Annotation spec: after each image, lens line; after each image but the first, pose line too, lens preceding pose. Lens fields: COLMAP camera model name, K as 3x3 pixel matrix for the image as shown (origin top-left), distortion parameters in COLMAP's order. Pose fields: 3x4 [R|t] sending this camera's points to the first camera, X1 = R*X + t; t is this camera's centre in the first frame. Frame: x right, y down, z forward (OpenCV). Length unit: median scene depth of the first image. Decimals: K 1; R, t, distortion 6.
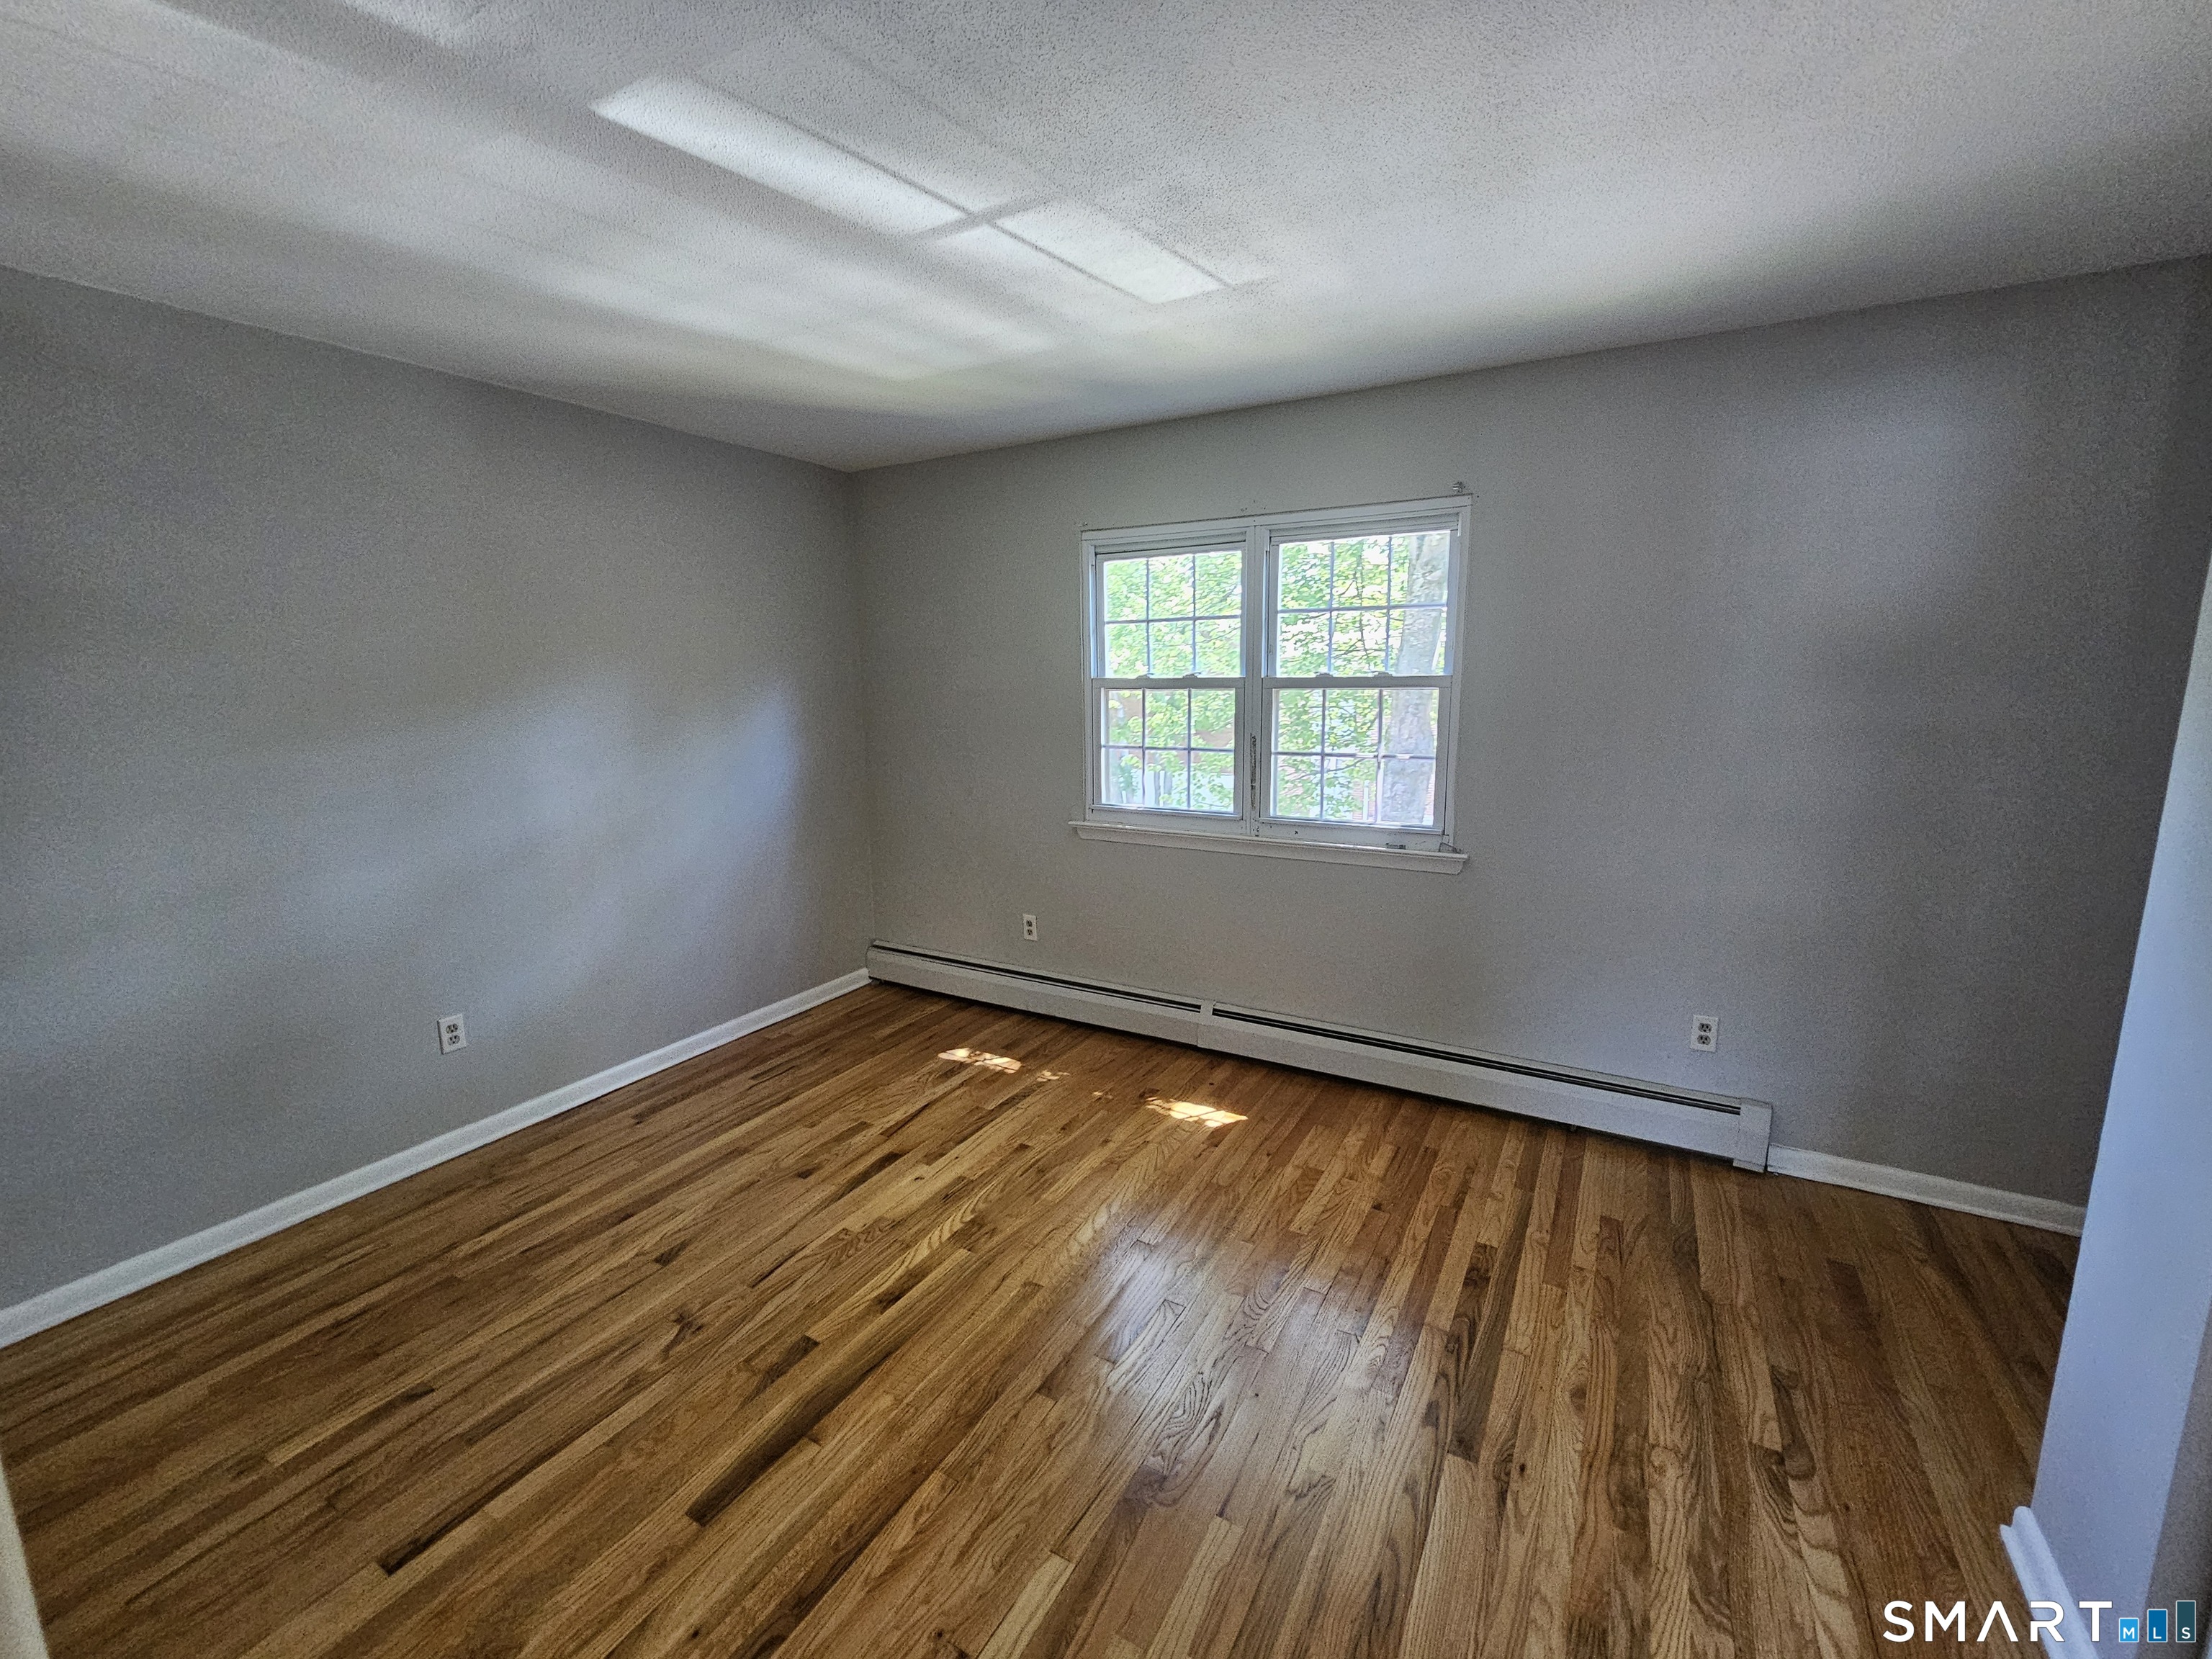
lens RADIAL K [[904.5, 0, 1101.5], [0, 904.5, 829.4], [0, 0, 1]] dist [0.000400, 0.000469]
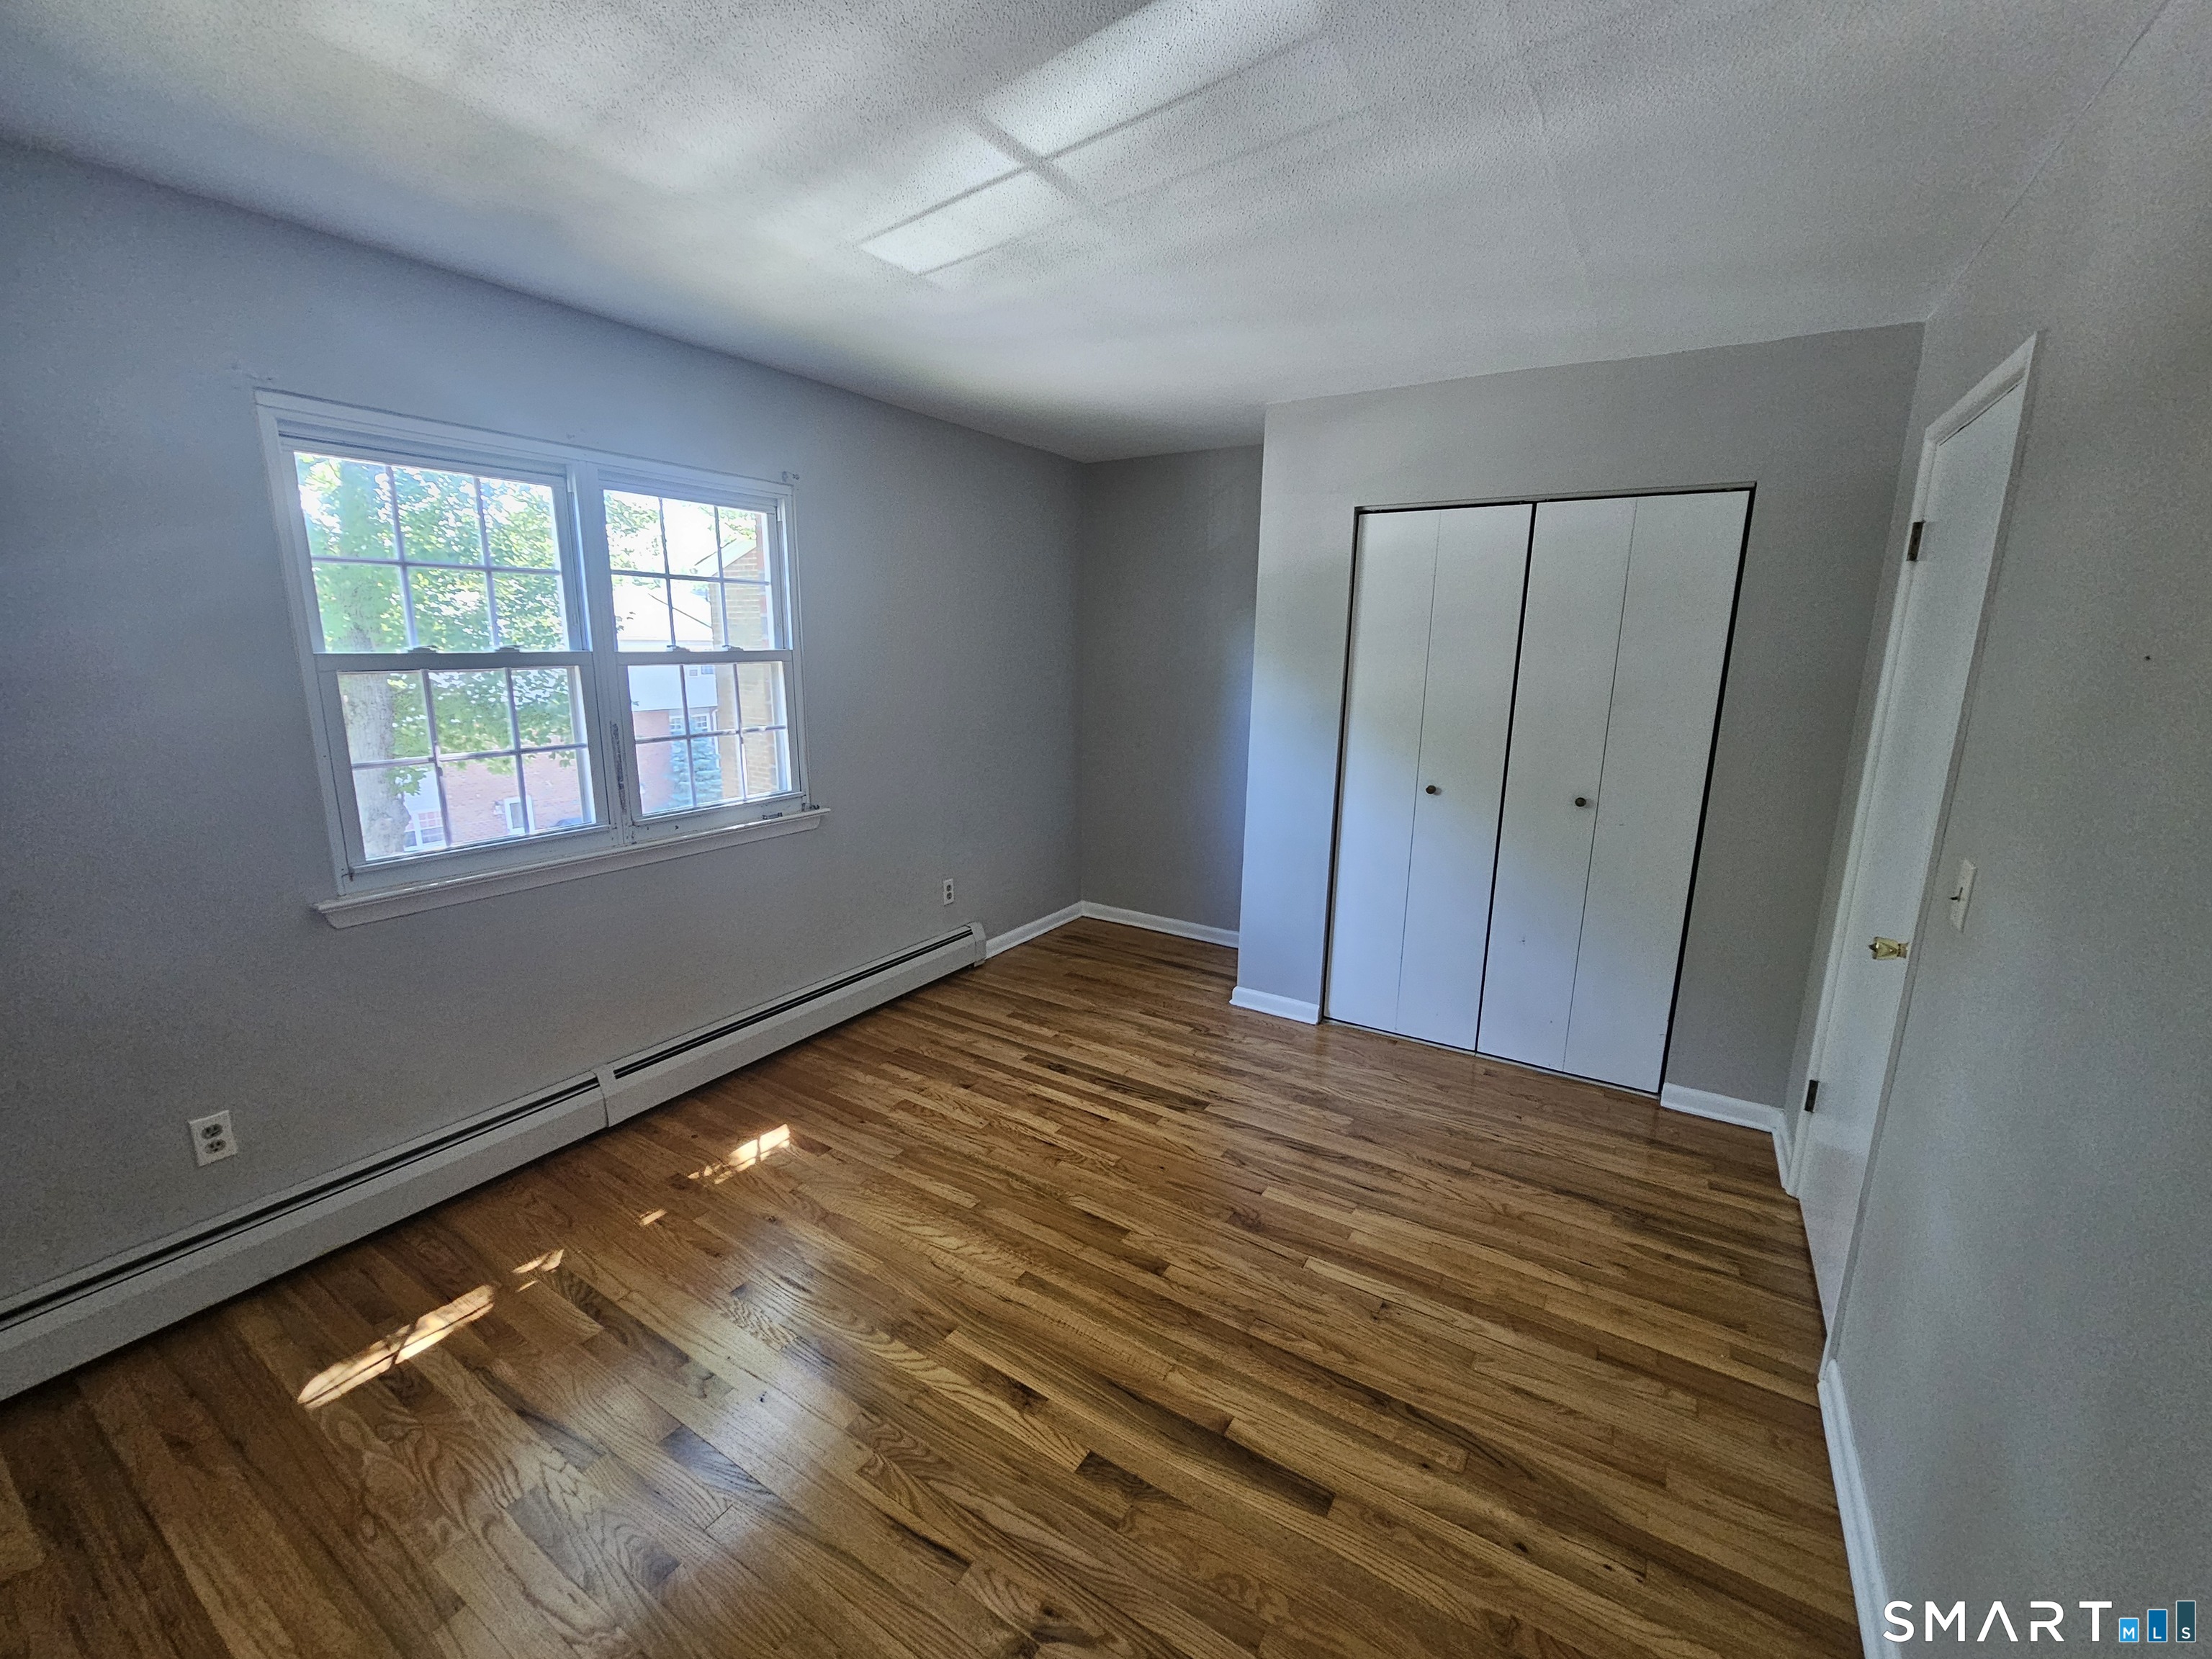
lens RADIAL K [[904.5, 0, 1101.5], [0, 904.5, 829.4], [0, 0, 1]] dist [0.000400, 0.000469]
pose [[0.044214, -0.197099, 0.979386, -0.890297], [0.158685, 0.969284, 0.187902, -0.133765], [-0.986339, 0.147106, 0.074133, 0.731080]]
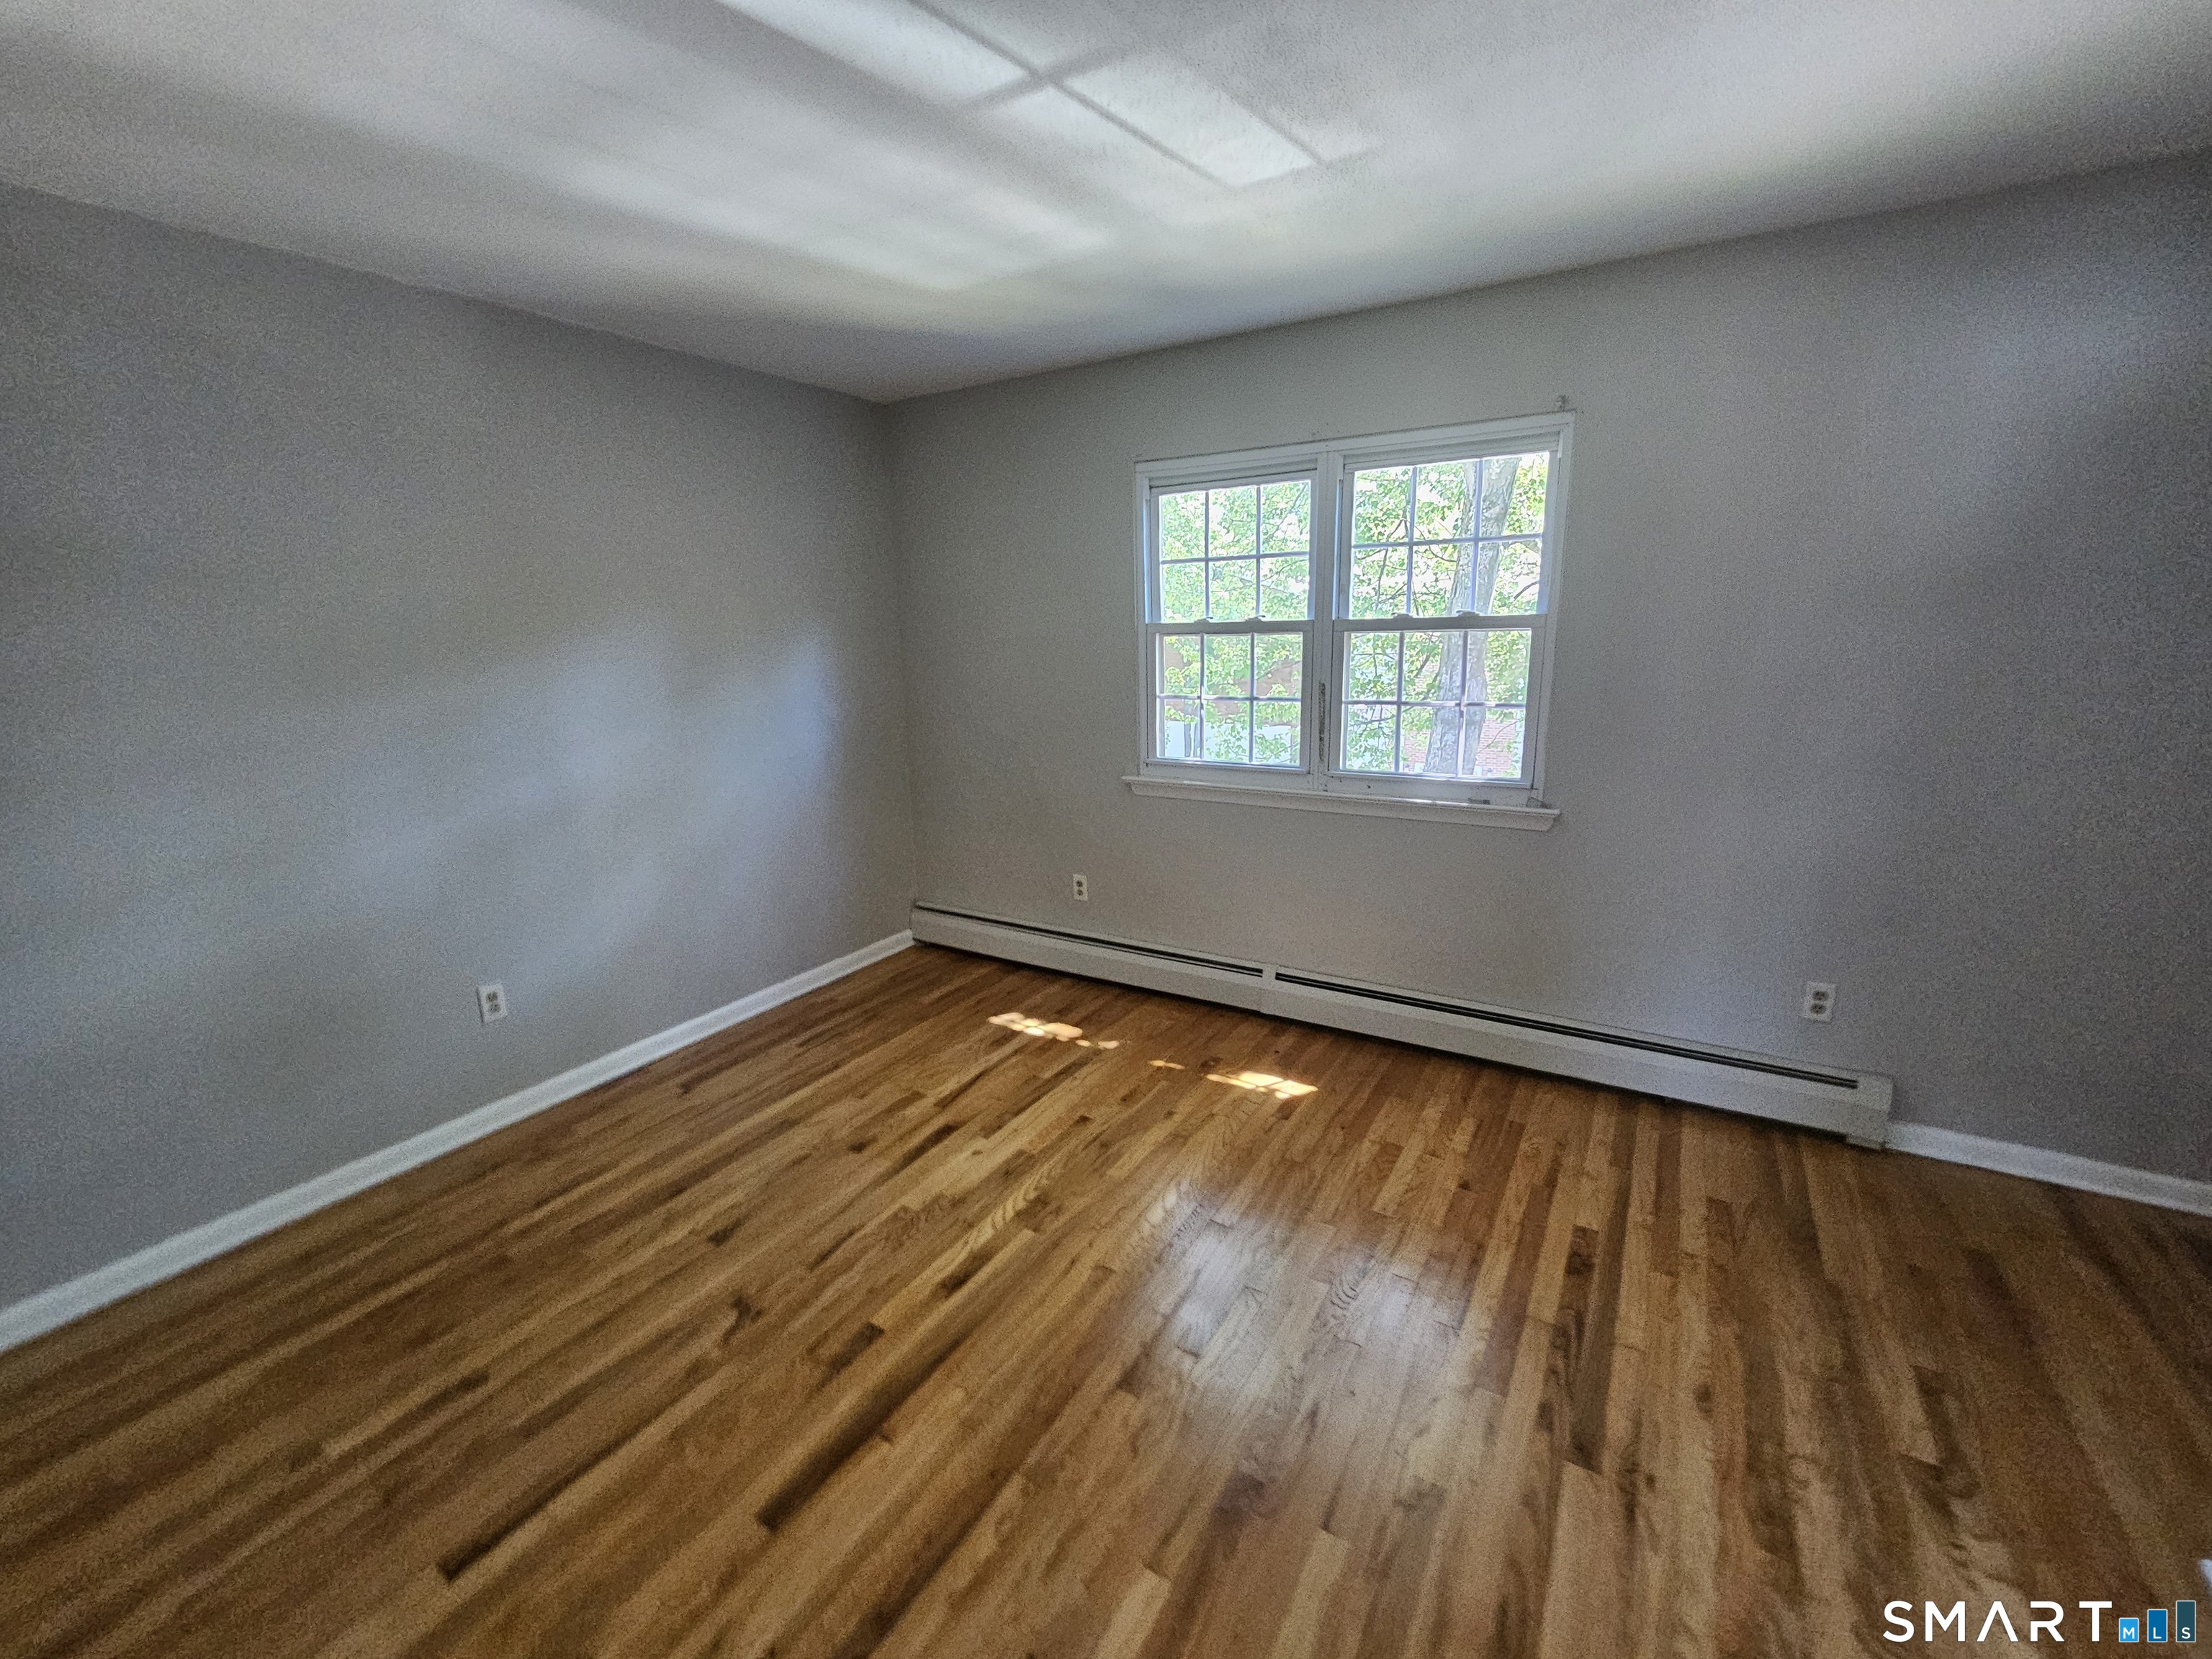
lens RADIAL K [[909.0, 0, 1104.8], [0, 909.0, 837.3], [0, 0, 1]] dist [-0.000767, 0.000201]
pose [[0.999613, -0.005772, -0.027209, -0.044501], [0.007404, 0.998155, 0.060257, -0.004999], [0.026811, -0.060435, 0.997812, 0.073728]]
